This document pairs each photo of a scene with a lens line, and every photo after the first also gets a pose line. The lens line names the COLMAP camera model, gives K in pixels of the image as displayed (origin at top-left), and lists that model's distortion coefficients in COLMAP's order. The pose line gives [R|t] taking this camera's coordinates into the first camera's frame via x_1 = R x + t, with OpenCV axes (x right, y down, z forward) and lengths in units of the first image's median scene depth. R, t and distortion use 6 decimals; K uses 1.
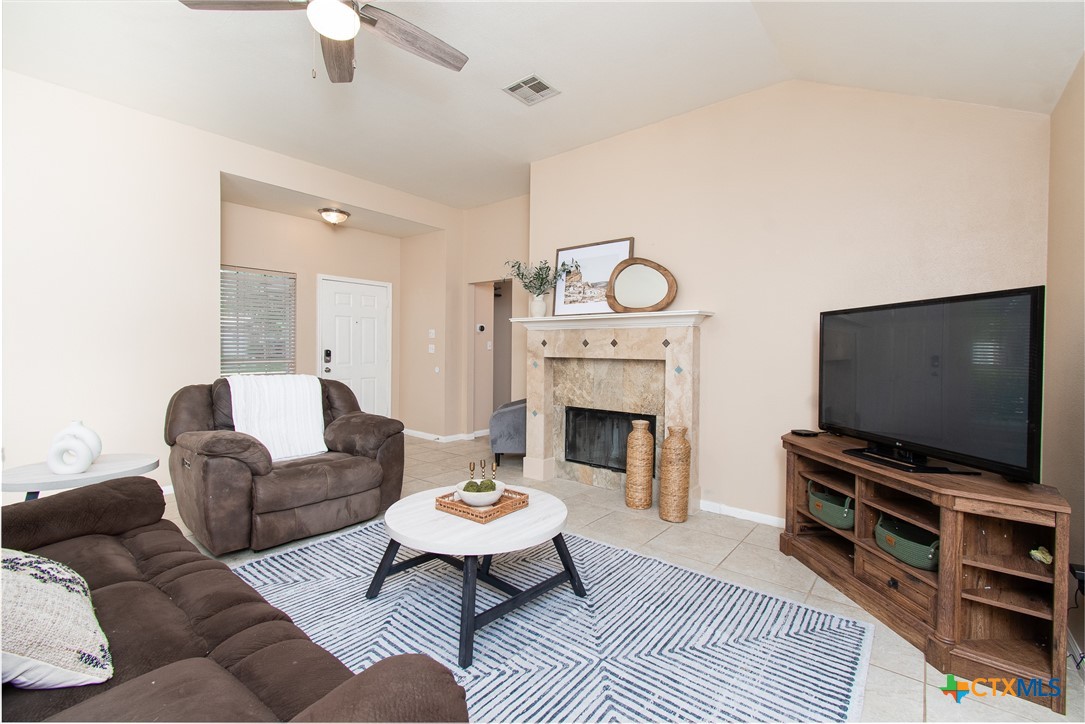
lens RADIAL K [[480.0, 0, 539.2], [0, 480.0, 353.8], [0, 0, 1]] dist [0.000633, 0.000143]
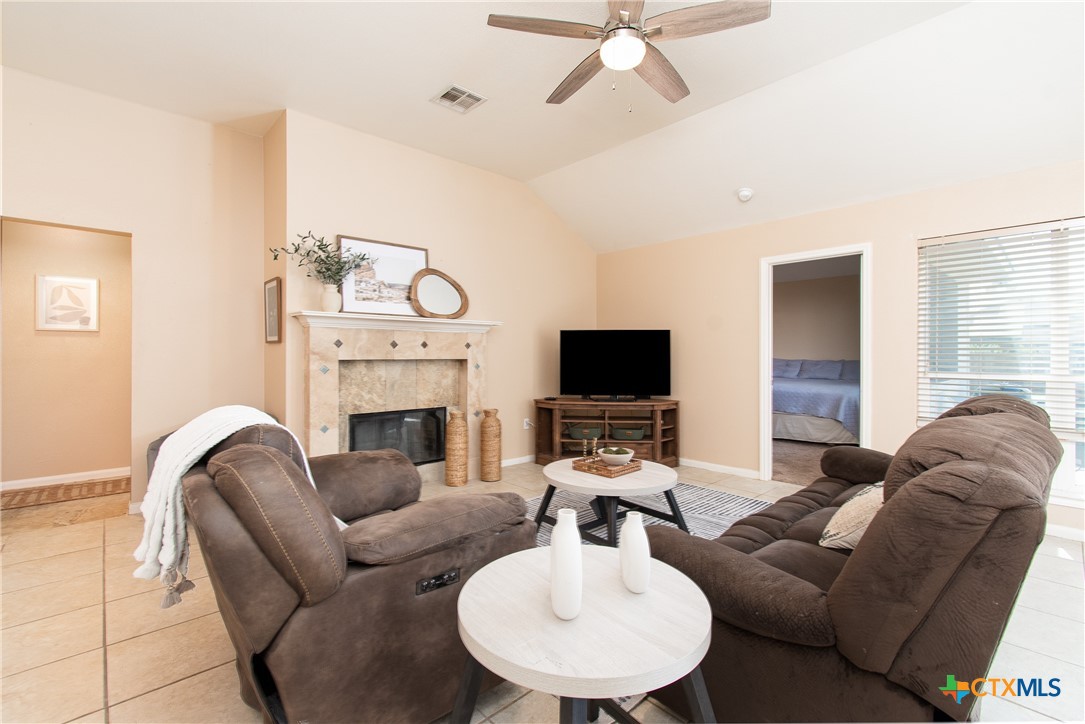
lens RADIAL K [[480.0, 0, 539.2], [0, 480.0, 353.8], [0, 0, 1]] dist [0.000633, 0.000143]
pose [[0.126701, -0.011595, 0.991873, -0.846730], [0.005771, 0.999923, 0.010952, -0.012248], [-0.991924, 0.004336, 0.126758, 0.586825]]
